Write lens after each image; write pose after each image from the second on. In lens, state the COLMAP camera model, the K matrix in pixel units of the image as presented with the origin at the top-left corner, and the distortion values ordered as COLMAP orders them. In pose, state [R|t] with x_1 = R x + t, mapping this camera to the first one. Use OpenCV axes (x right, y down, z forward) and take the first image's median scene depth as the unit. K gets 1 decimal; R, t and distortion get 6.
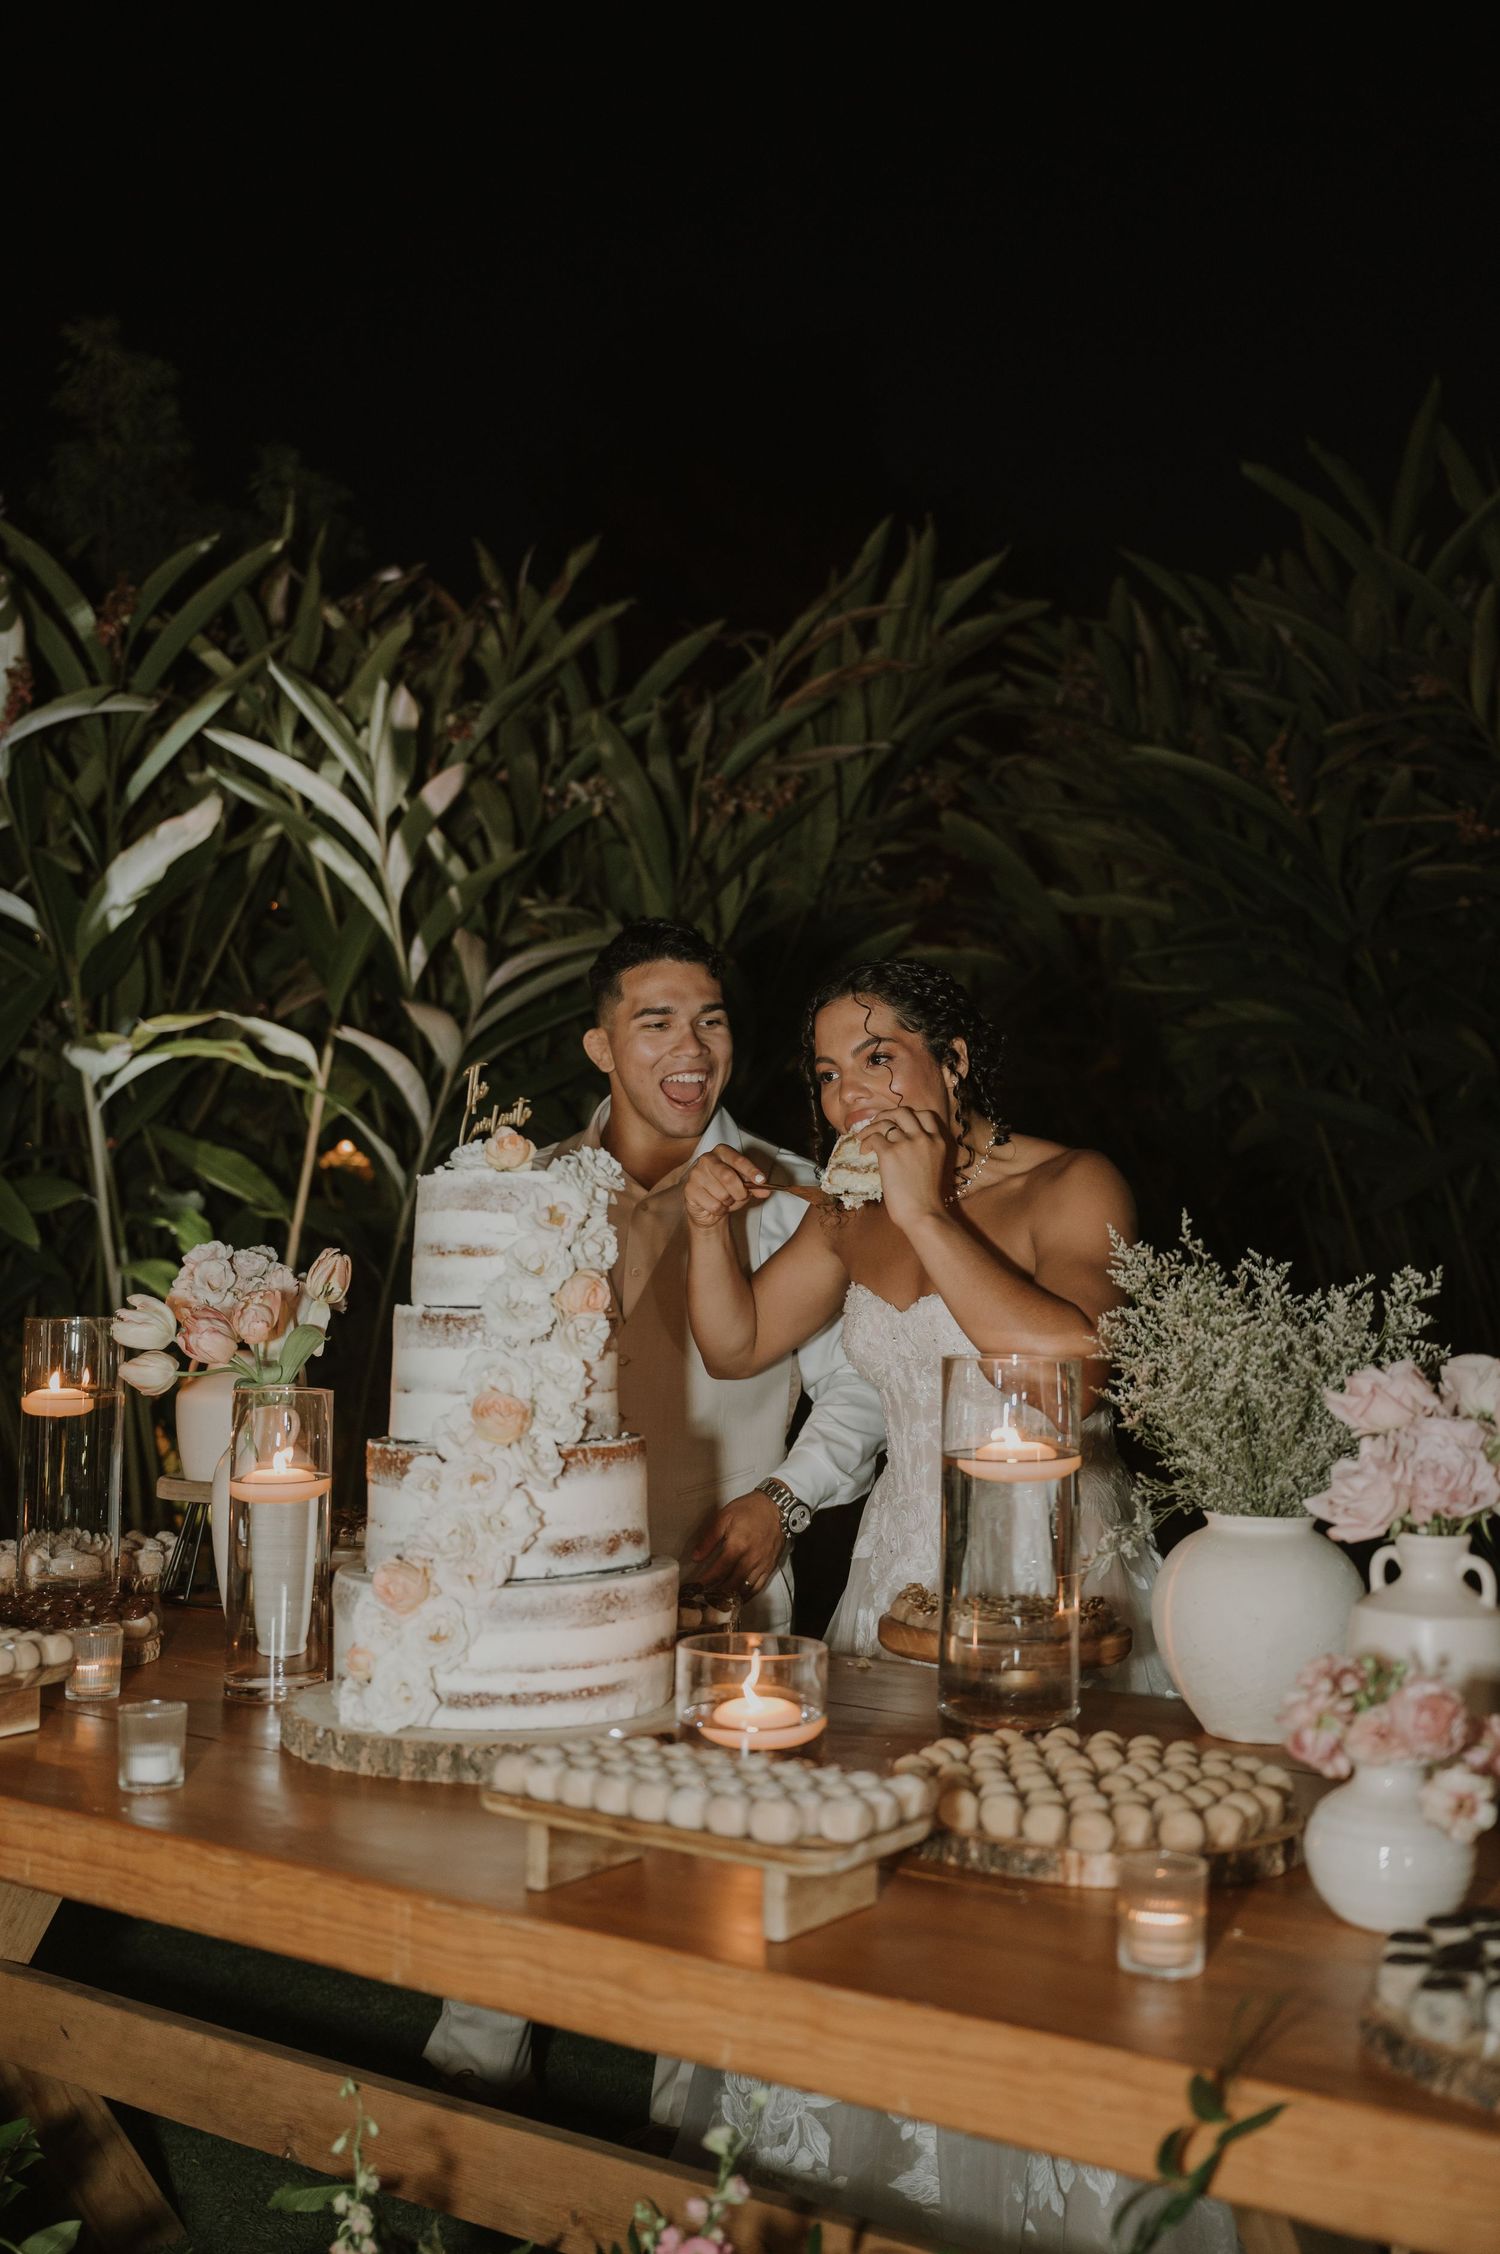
lens RADIAL K [[2404.2, 0, 746.3], [0, 2404.2, 1117.6], [0, 0, 1]] dist [0.023314, 0.000000]
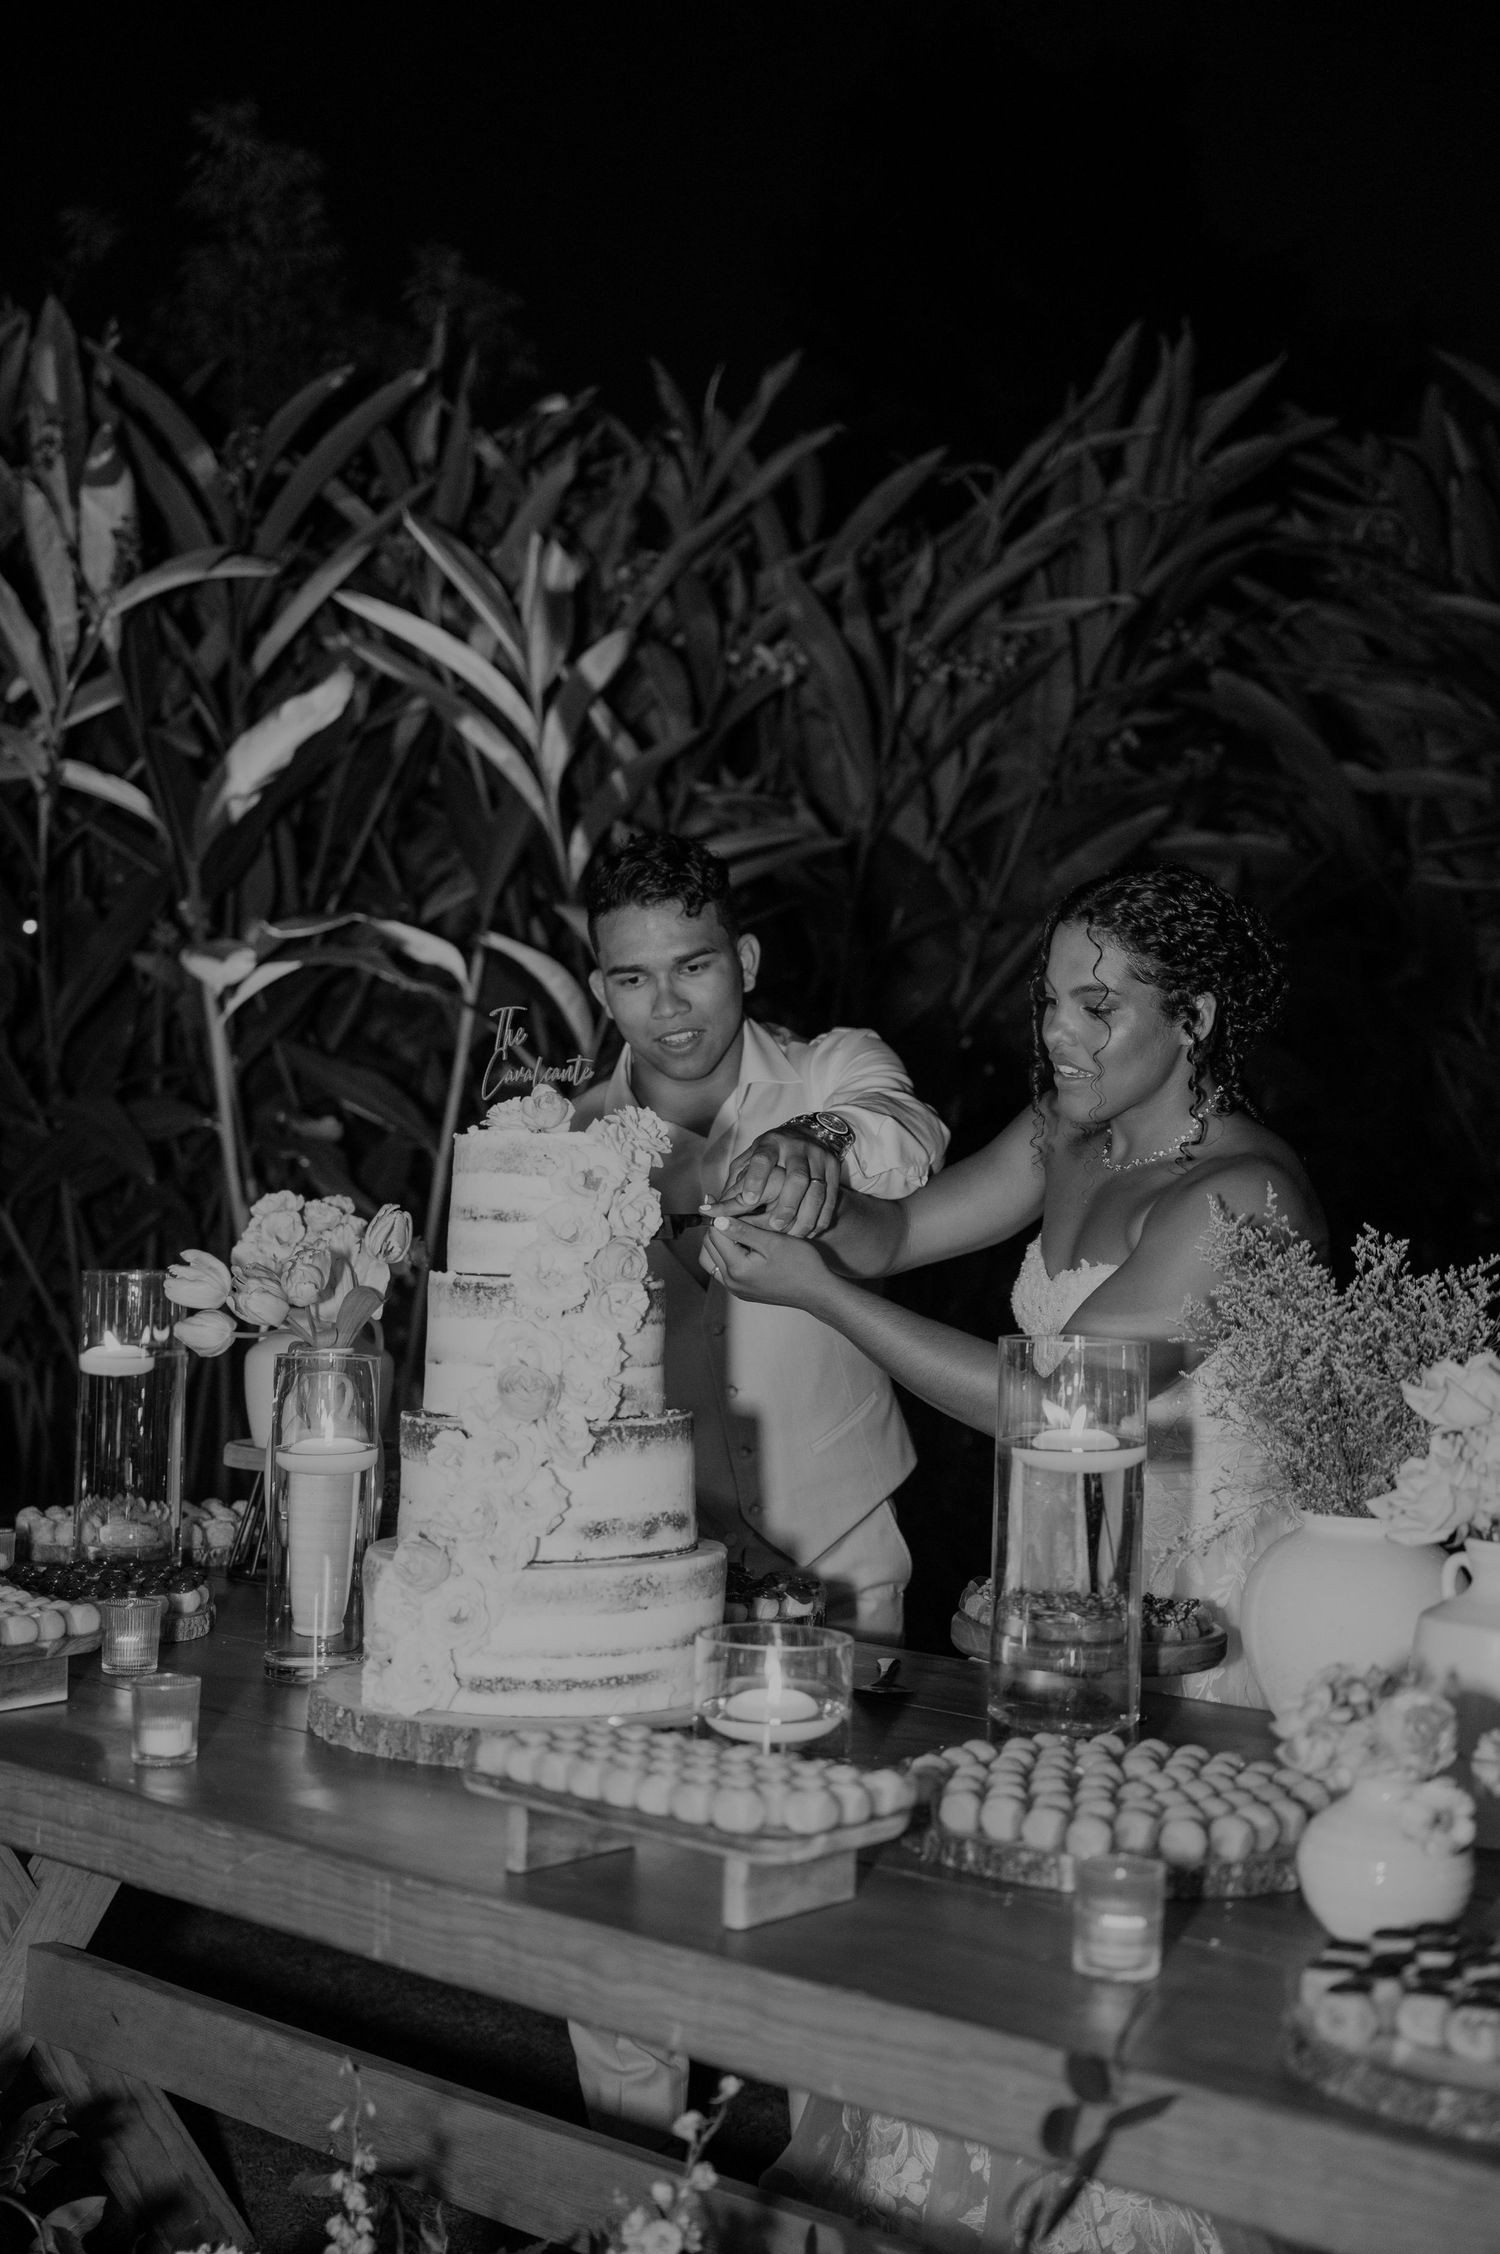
lens RADIAL K [[2992.7, 0, 752.9], [0, 2992.7, 1133.5], [0, 0, 1]] dist [0.023758, 0.000000]
pose [[0.993125, 0.012107, -0.116434, 0.093253], [-0.006991, 0.998996, 0.044250, -0.023301], [0.116853, -0.043132, 0.992212, -0.121899]]
